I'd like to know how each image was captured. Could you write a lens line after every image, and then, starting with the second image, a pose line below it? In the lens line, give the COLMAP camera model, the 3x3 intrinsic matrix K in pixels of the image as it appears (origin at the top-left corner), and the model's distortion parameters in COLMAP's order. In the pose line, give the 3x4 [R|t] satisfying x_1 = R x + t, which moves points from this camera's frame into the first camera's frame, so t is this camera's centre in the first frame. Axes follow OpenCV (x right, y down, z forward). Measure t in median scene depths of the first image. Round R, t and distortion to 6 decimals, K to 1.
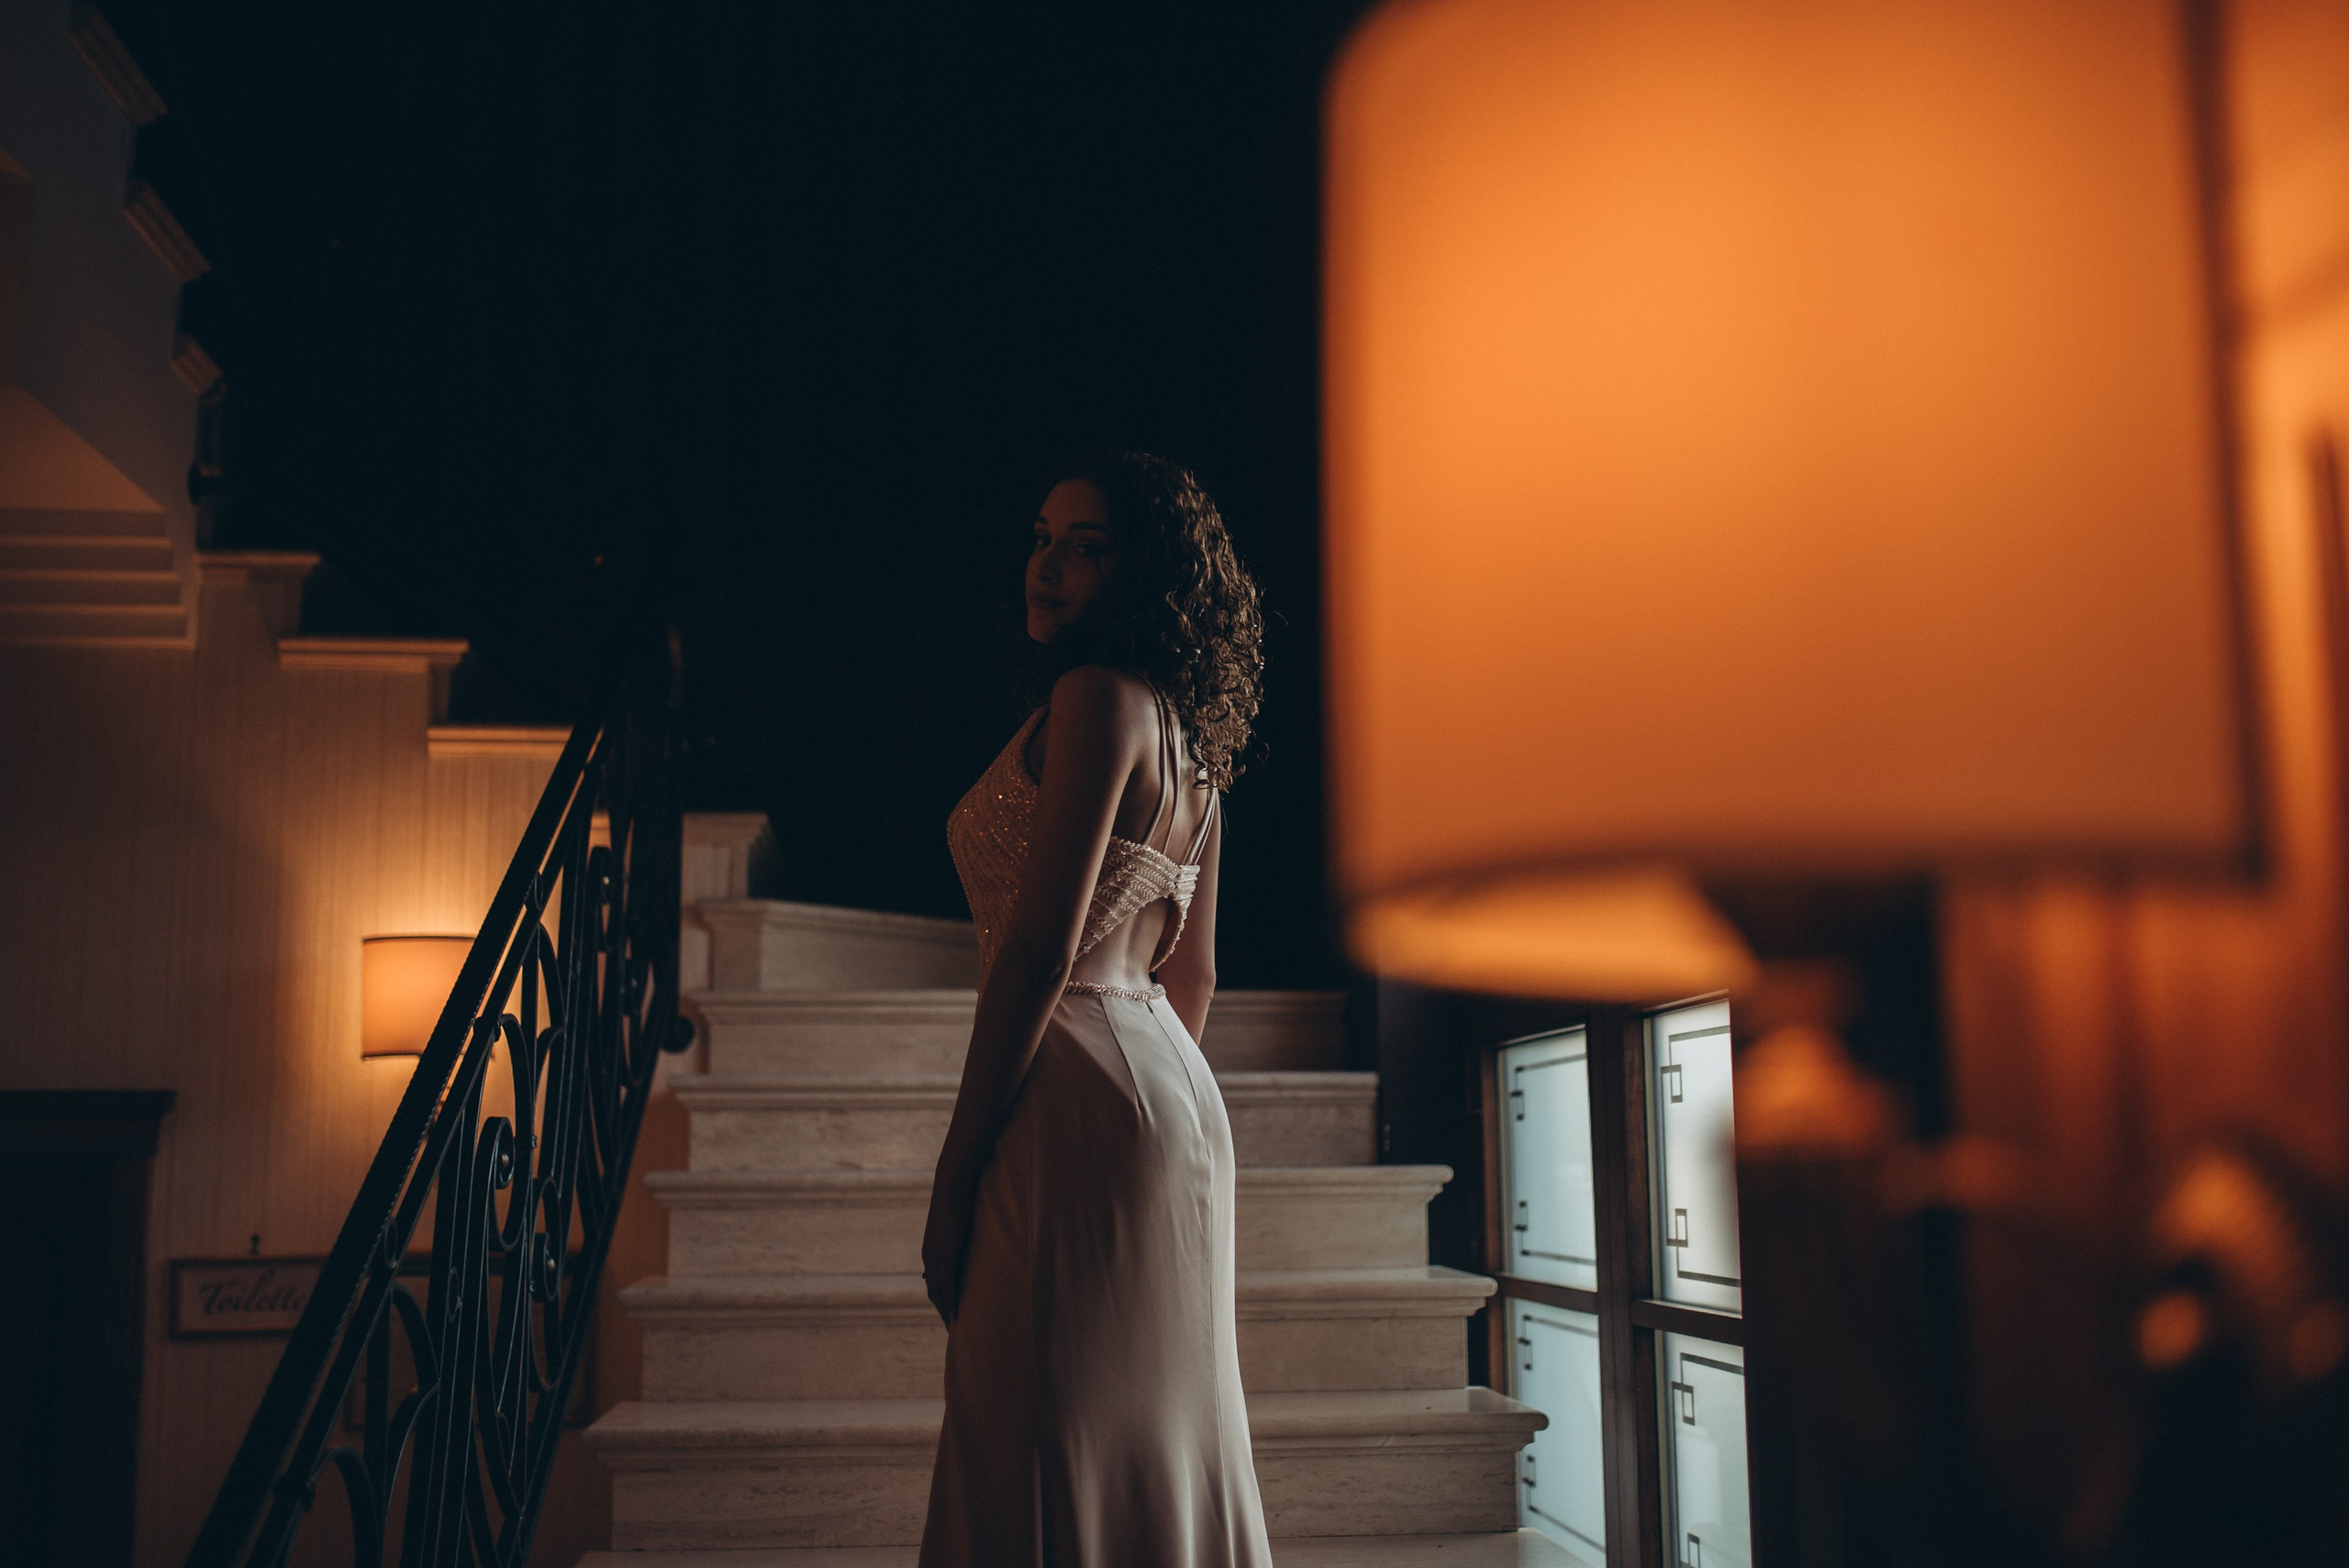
lens RADIAL K [[2324.7, 0, 1135.1], [0, 2324.7, 782.3], [0, 0, 1]] dist [-0.049639, 0.008266]
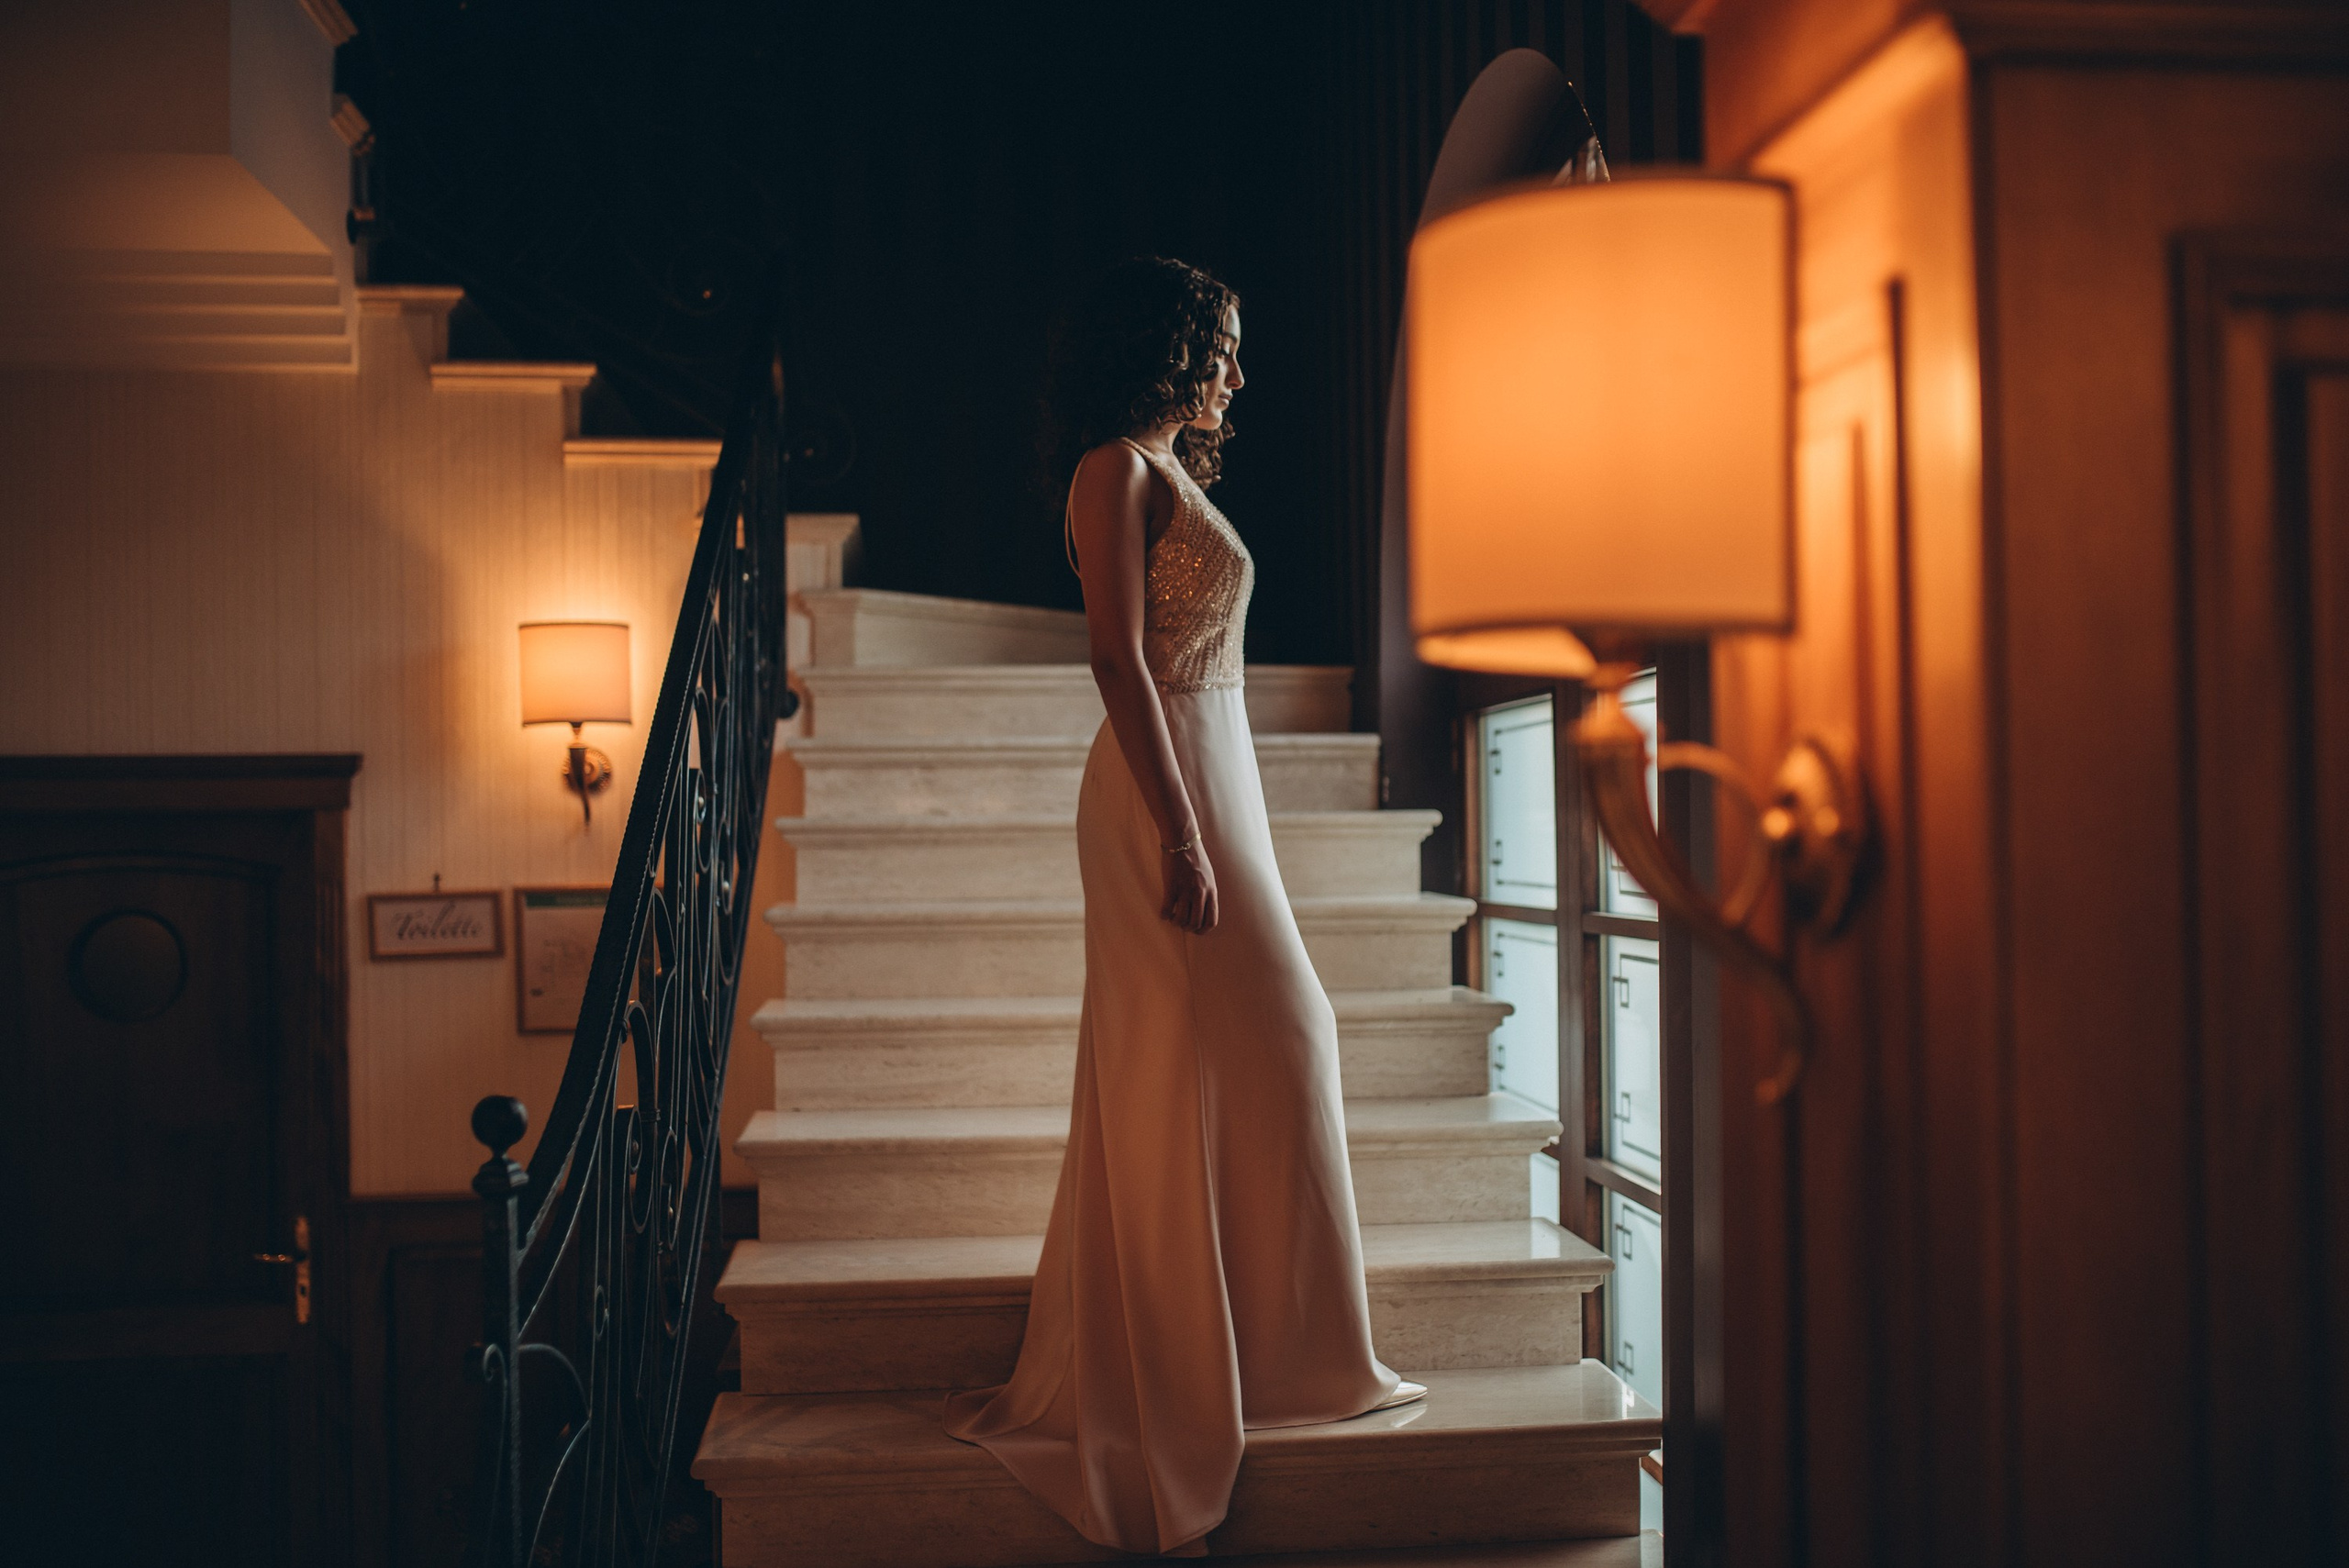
lens RADIAL K [[2246.8, 0, 1174.5], [0, 2246.8, 784.0], [0, 0, 1]] dist [-0.039705, 0.031984]
pose [[0.999822, -0.001828, 0.018803, -0.023469], [-0.000867, 0.989824, 0.142295, -0.015024], [-0.018871, -0.142286, 0.989646, -0.150713]]
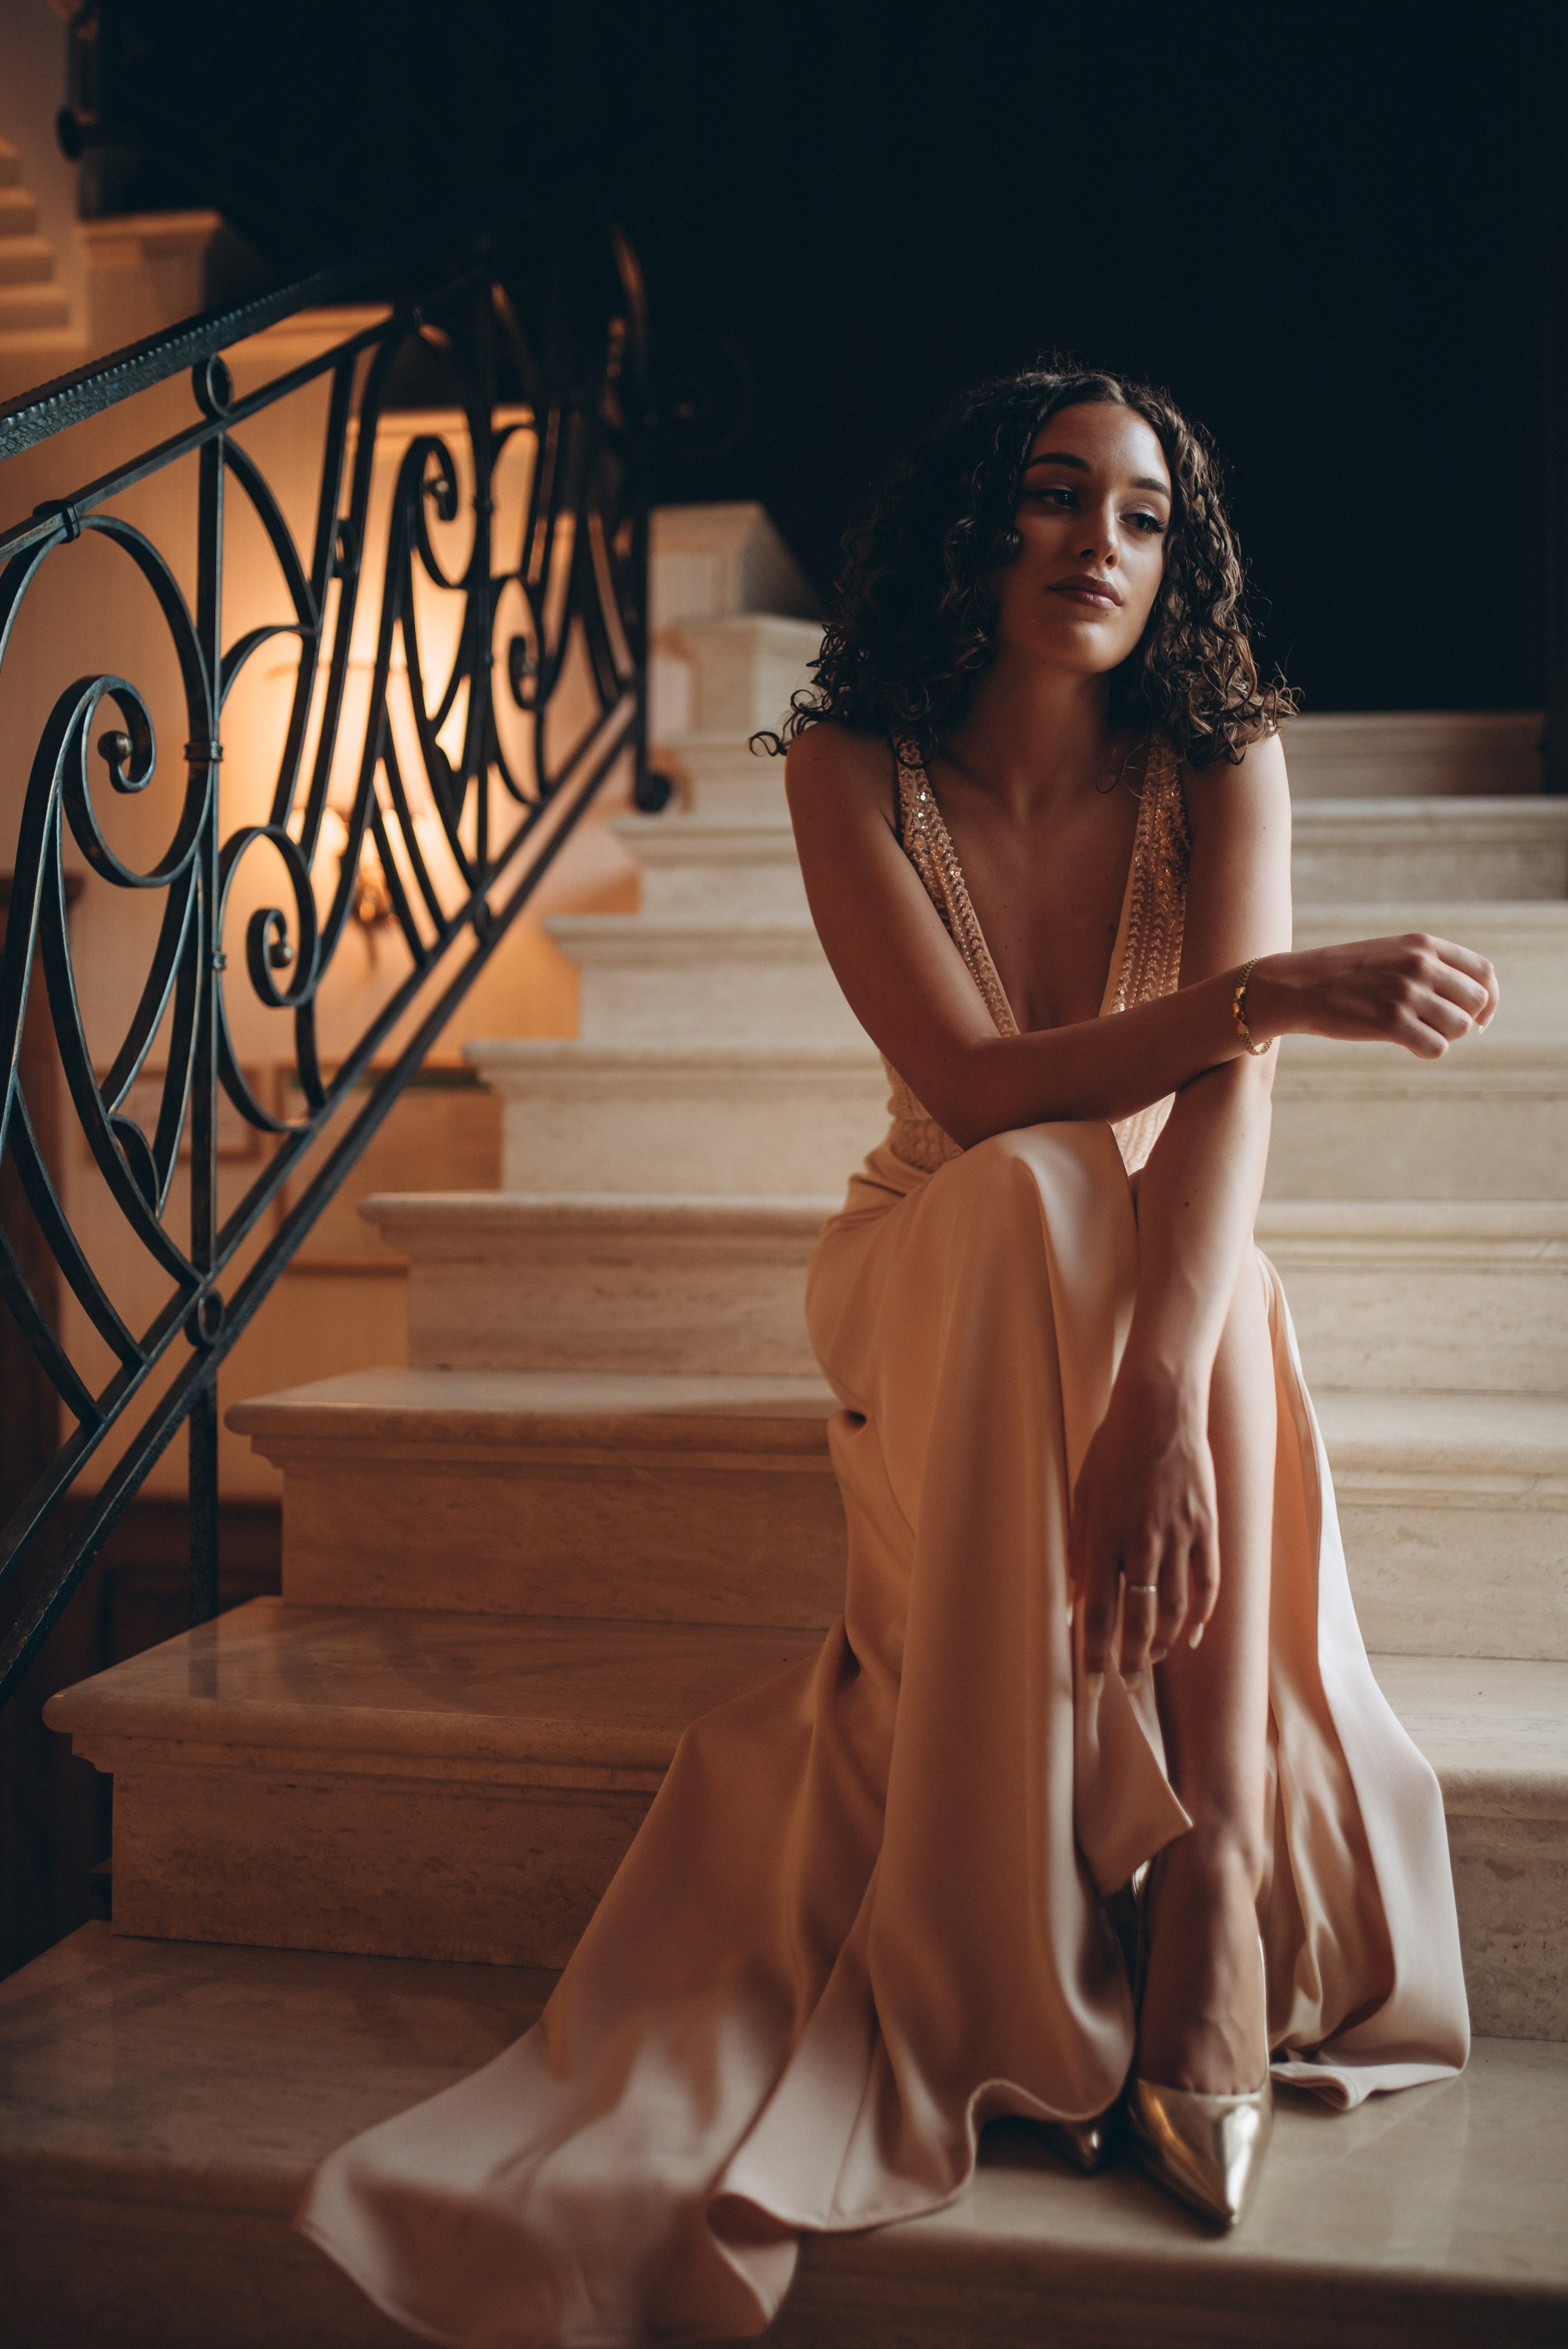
lens RADIAL K [[2246.7, 0, 784.0], [0, 2246.7, 1174.5], [0, 0, 1]] dist [-0.039705, 0.031984]
pose [[0.964013, 0.013981, -0.265487, 0.055495], [0.029494, 0.986827, 0.159067, 0.127480], [0.264214, -0.161173, 0.950902, 0.287427]]
